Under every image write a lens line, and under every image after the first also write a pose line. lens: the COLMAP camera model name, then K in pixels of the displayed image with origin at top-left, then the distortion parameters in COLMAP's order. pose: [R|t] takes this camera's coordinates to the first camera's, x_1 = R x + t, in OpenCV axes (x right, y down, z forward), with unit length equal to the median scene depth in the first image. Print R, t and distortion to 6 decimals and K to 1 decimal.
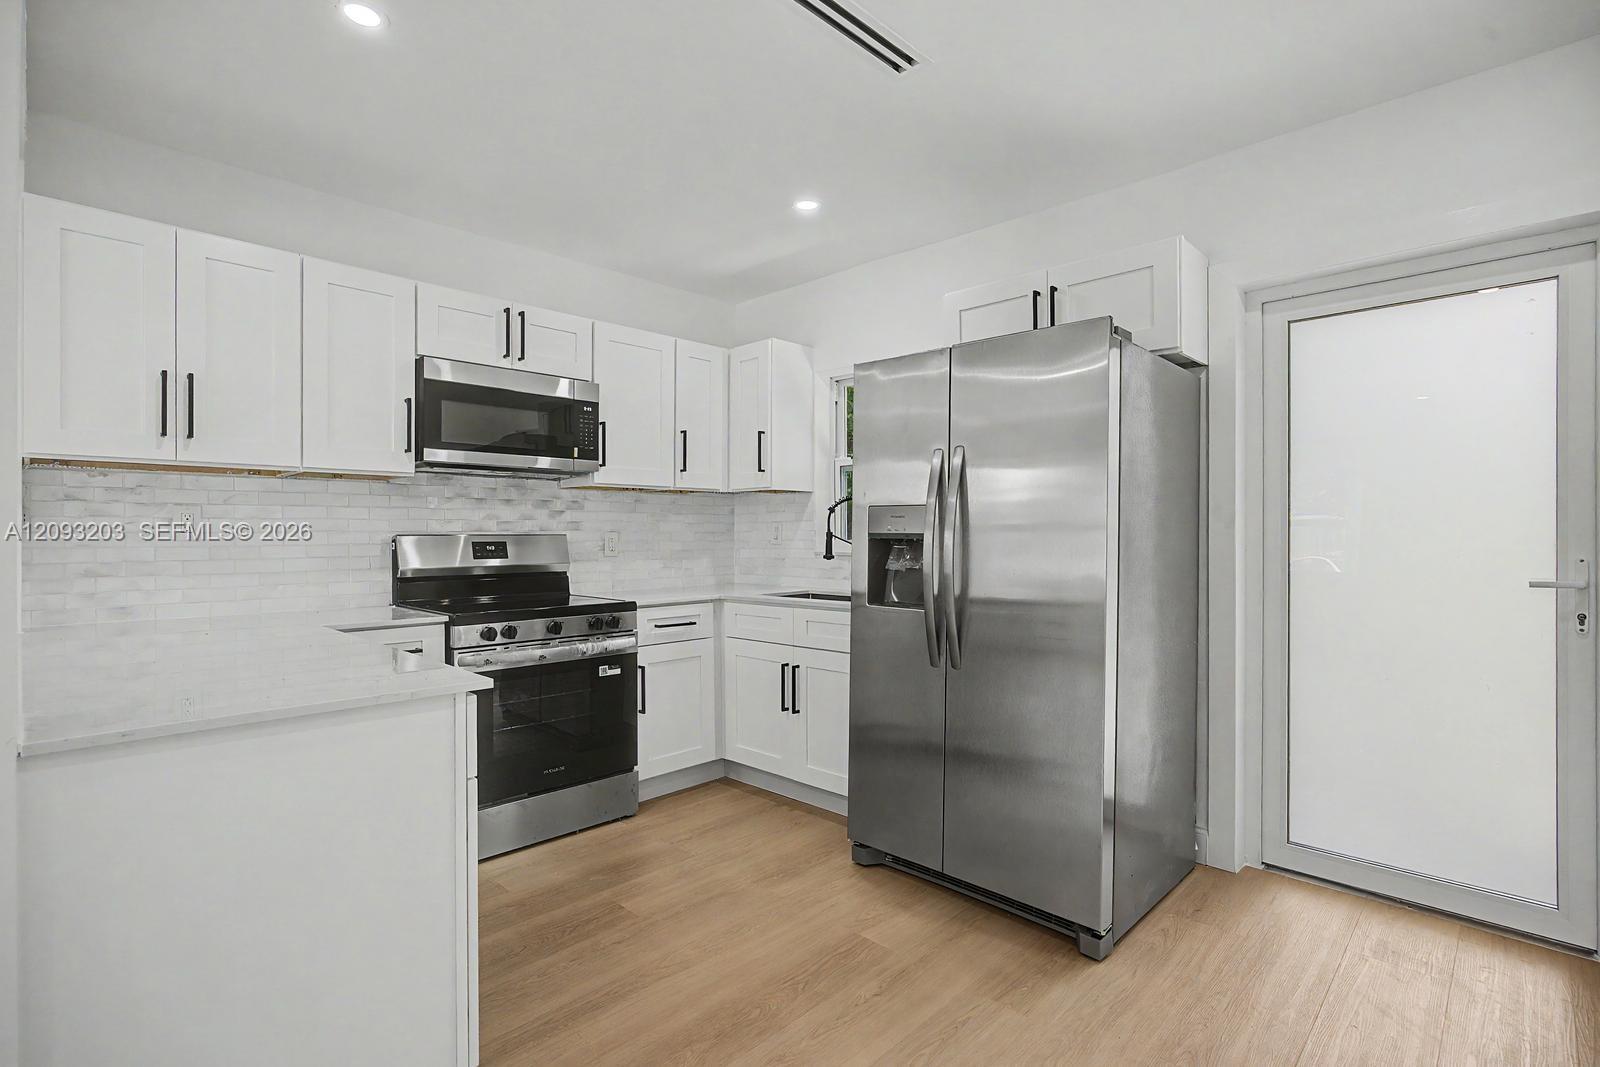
lens RADIAL K [[762.7, 0, 788.7], [0, 762.7, 529.4], [0, 0, 1]] dist [-0.001124, -0.000077]
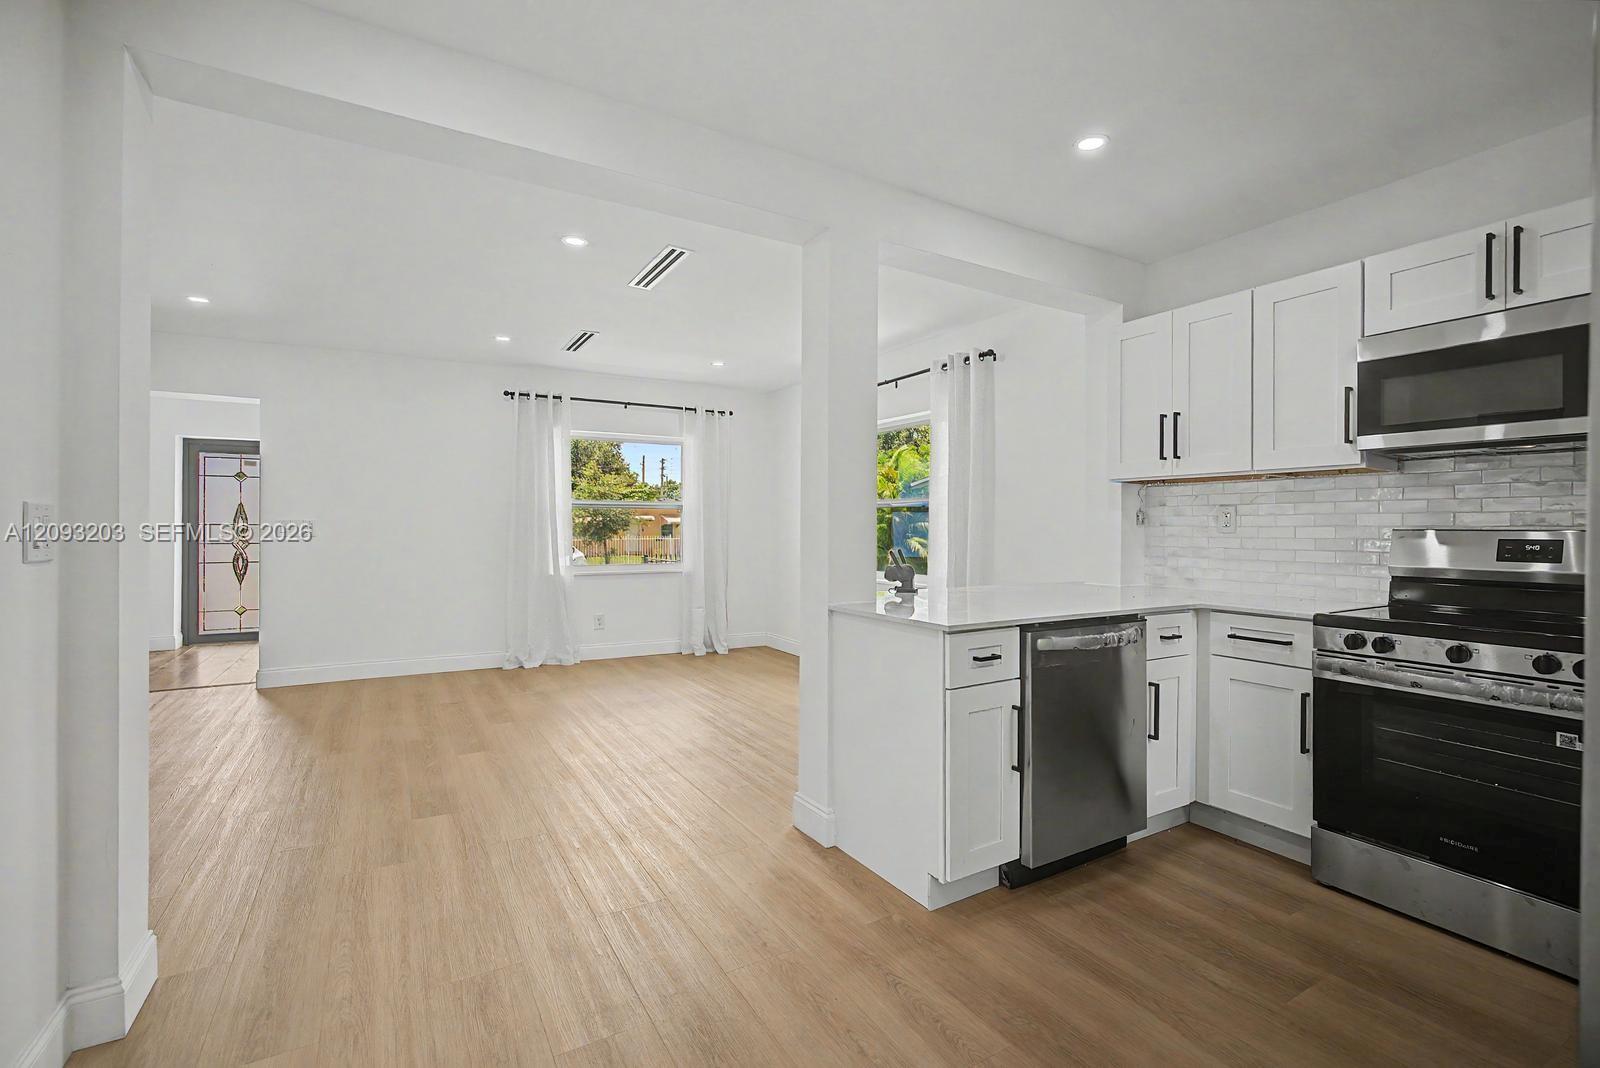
lens RADIAL K [[709.7, 0, 812.0], [0, 709.7, 526.4], [0, 0, 1]] dist [-0.009123, 0.001175]
pose [[-0.228673, 0.000568, -0.973503, 0.470854], [0.003689, 0.999993, -0.000283, 0.001101], [0.973496, -0.003656, -0.228674, 0.494115]]
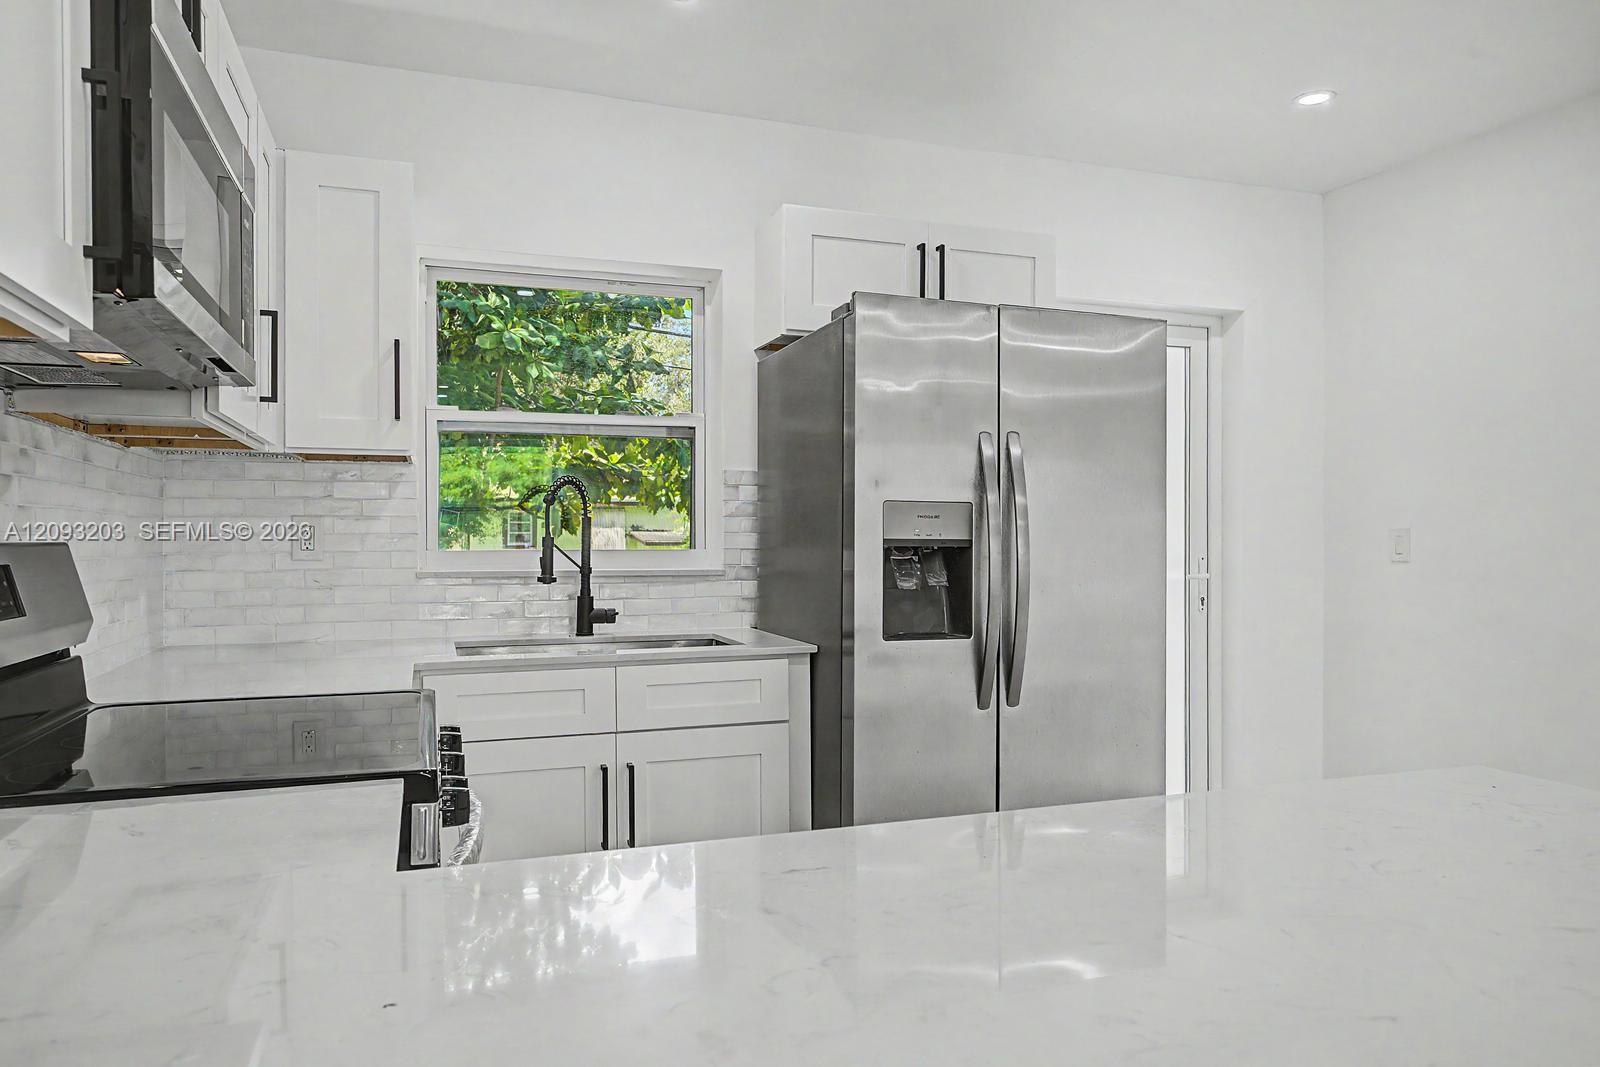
lens RADIAL K [[1087.1, 0, 794.4], [0, 1087.1, 541.1], [0, 0, 1]] dist [-0.027588, 0.000749]
pose [[0.433909, -0.001315, 0.900956, -0.693431], [-0.005918, 0.999973, 0.004310, 0.002423], [-0.900937, -0.007202, 0.433889, 0.533461]]
